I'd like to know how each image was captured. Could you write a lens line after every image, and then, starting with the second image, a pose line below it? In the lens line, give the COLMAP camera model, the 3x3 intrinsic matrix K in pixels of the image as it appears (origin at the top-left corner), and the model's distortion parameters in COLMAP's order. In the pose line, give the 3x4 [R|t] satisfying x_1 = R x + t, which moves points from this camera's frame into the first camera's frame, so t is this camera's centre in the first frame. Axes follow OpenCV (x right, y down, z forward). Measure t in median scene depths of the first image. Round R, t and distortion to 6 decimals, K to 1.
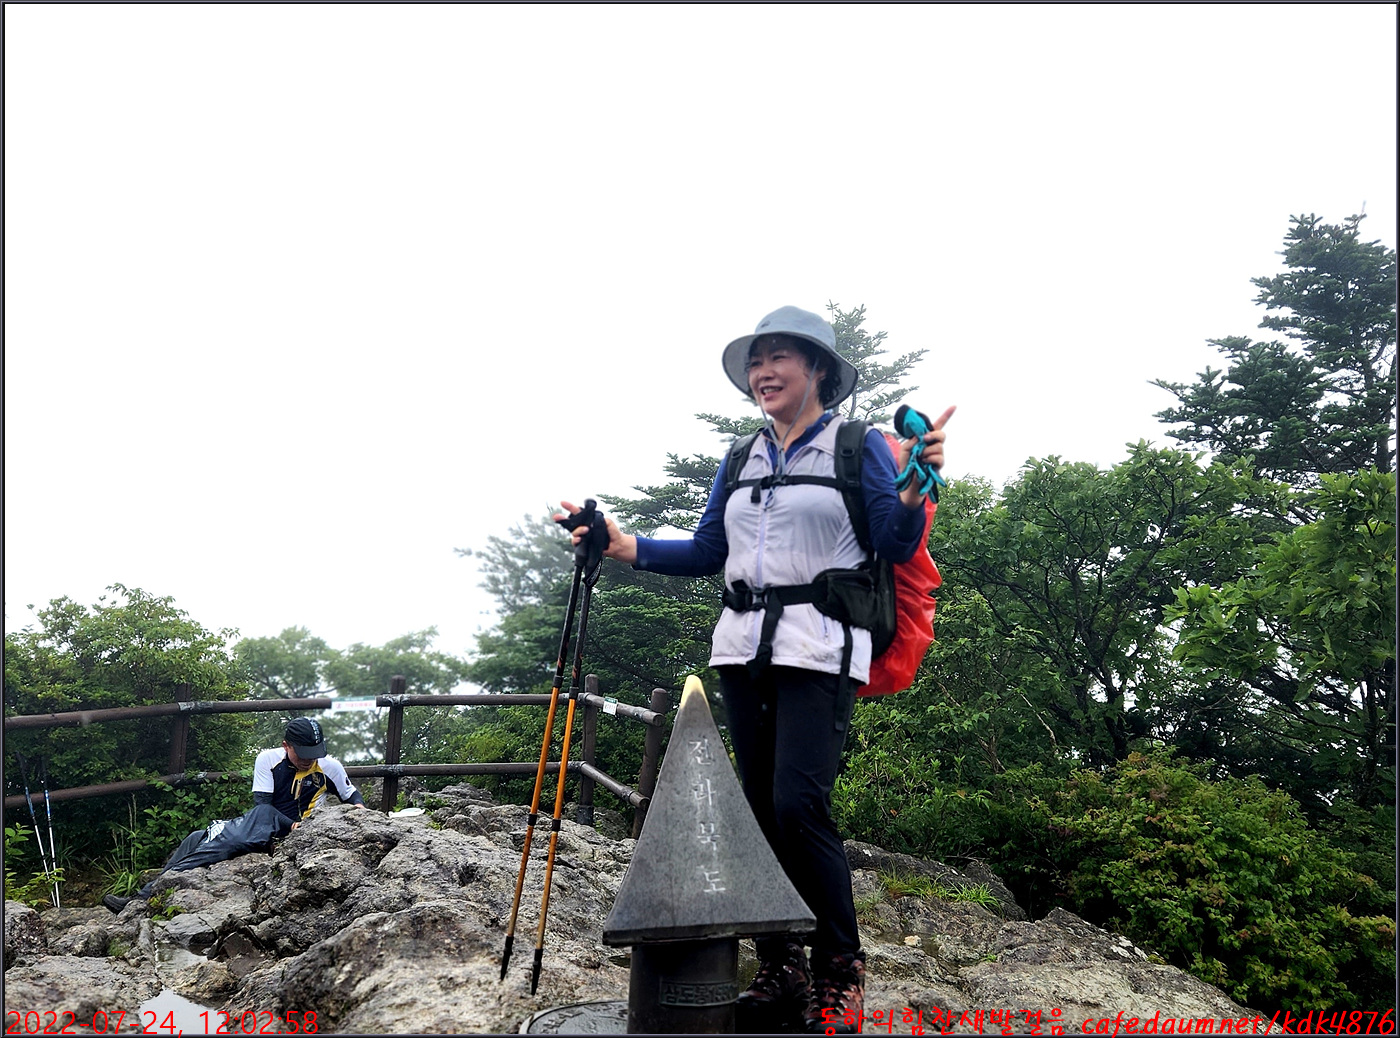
lens RADIAL K [[1192.9, 0, 701.0], [0, 1192.9, 558.6], [0, 0, 1]] dist [0.108132, -0.124203]
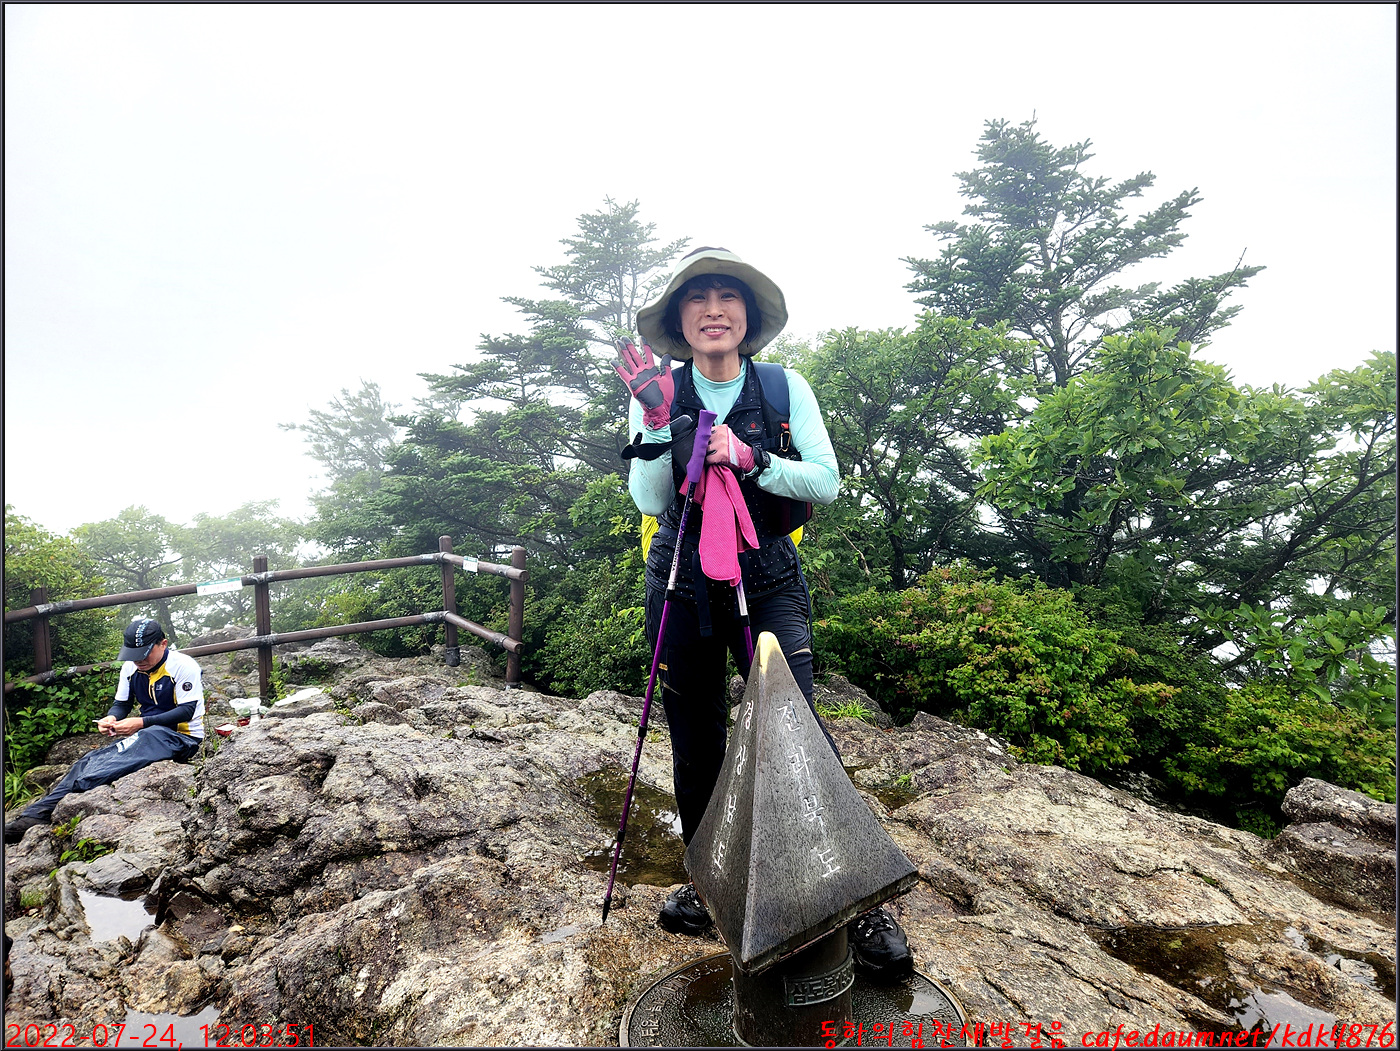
lens RADIAL K [[919.0, 0, 714.8], [0, 919.0, 503.5], [0, 0, 1]] dist [0.072682, -0.059332]
pose [[0.966337, -0.099058, 0.237447, -0.096452], [0.072305, 0.990275, 0.118861, -0.040079], [-0.246912, -0.097691, 0.964101, 0.170212]]
